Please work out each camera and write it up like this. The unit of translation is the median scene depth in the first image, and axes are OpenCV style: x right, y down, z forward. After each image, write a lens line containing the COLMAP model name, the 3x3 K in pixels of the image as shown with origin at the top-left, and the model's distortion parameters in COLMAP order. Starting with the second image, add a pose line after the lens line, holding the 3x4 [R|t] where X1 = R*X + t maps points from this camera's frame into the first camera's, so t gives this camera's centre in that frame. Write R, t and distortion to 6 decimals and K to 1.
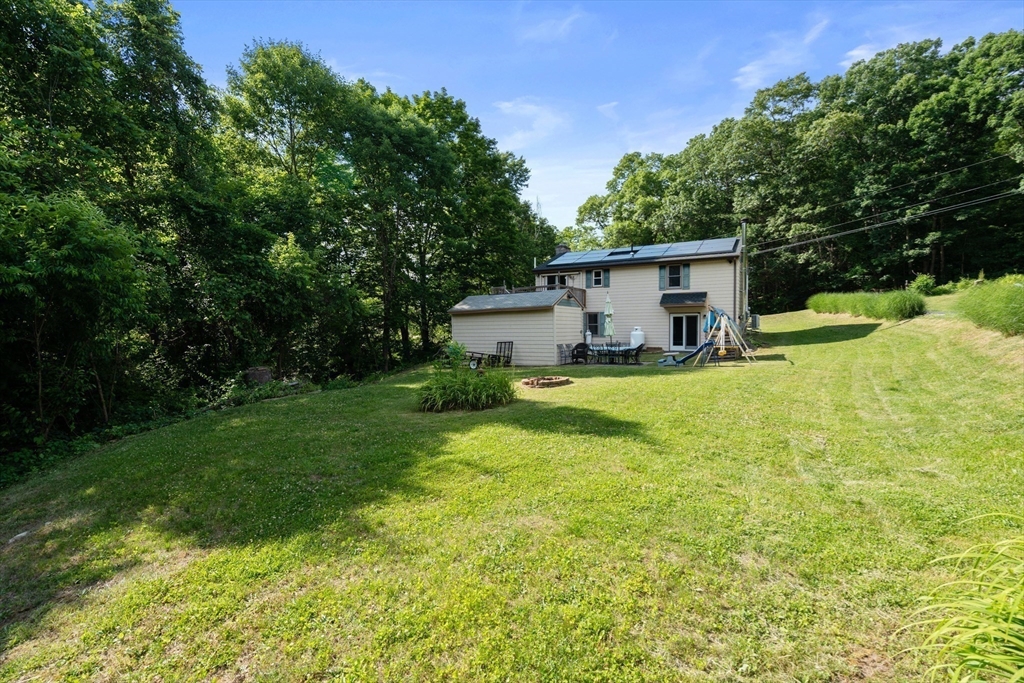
lens RADIAL K [[472.5, 0, 500.8], [0, 472.5, 343.5], [0, 0, 1]] dist [0.016285, 0.000084]
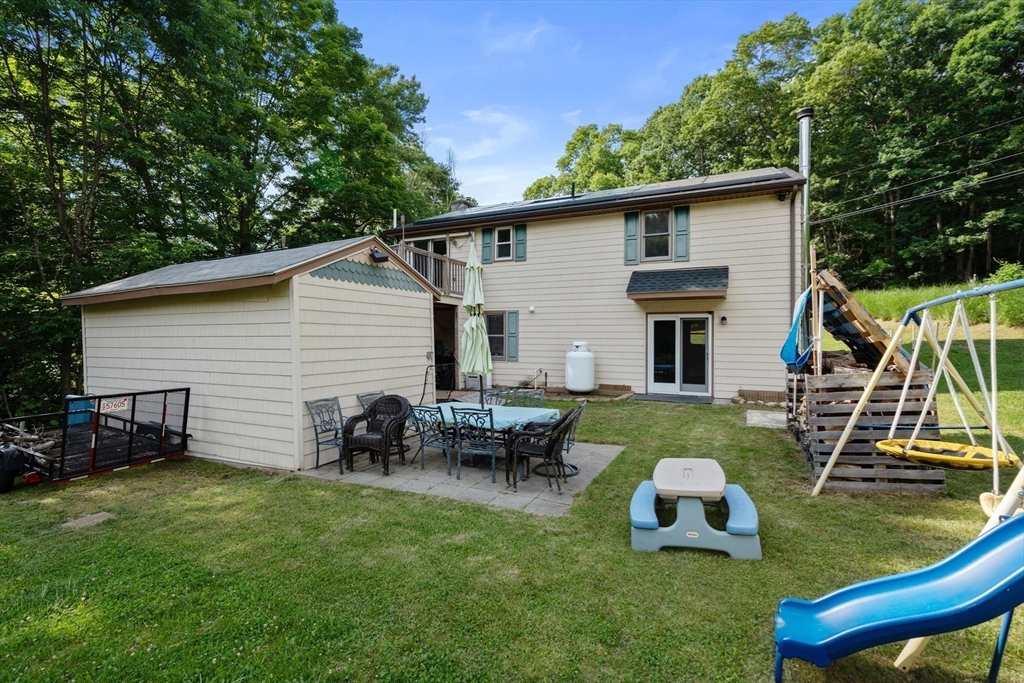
lens RADIAL K [[464.0, 0, 512.1], [0, 464.0, 331.2], [0, 0, 1]] dist [-0.001614, 0.000263]
pose [[0.995267, 0.010318, 0.096628, 0.138639], [-0.005914, 0.998936, -0.045748, -0.019003], [-0.096998, 0.044960, 0.994269, 0.429640]]
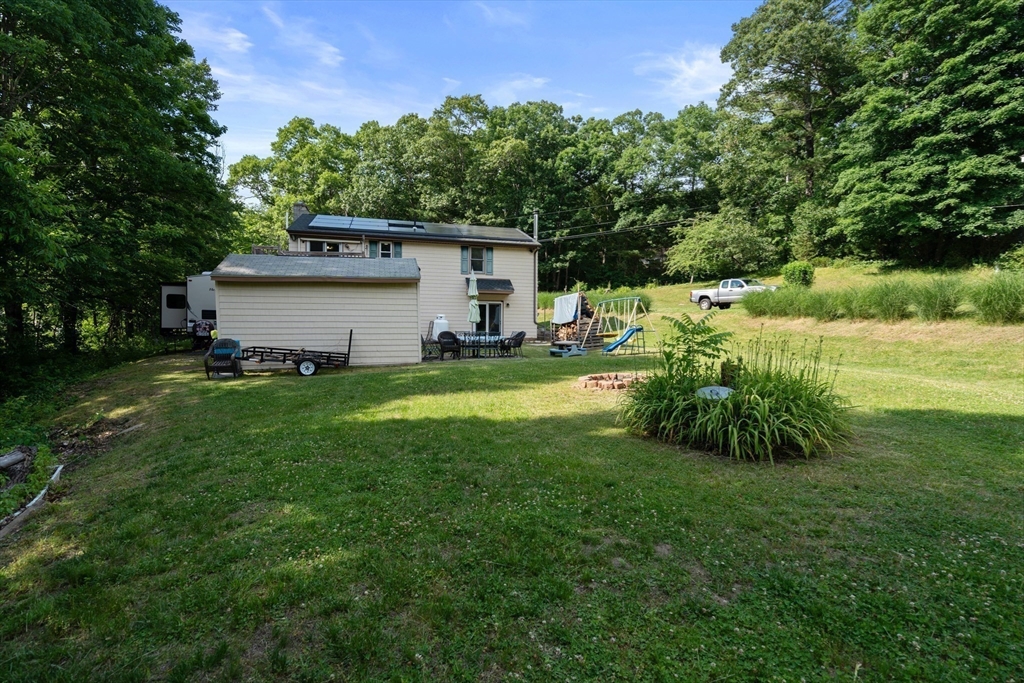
lens RADIAL K [[472.5, 0, 500.8], [0, 472.5, 343.5], [0, 0, 1]] dist [0.016285, 0.000084]
pose [[0.690144, -0.014612, 0.723524, -0.196365], [0.009671, 0.999893, 0.010967, 0.006563], [-0.723607, -0.000572, 0.690212, 0.261916]]
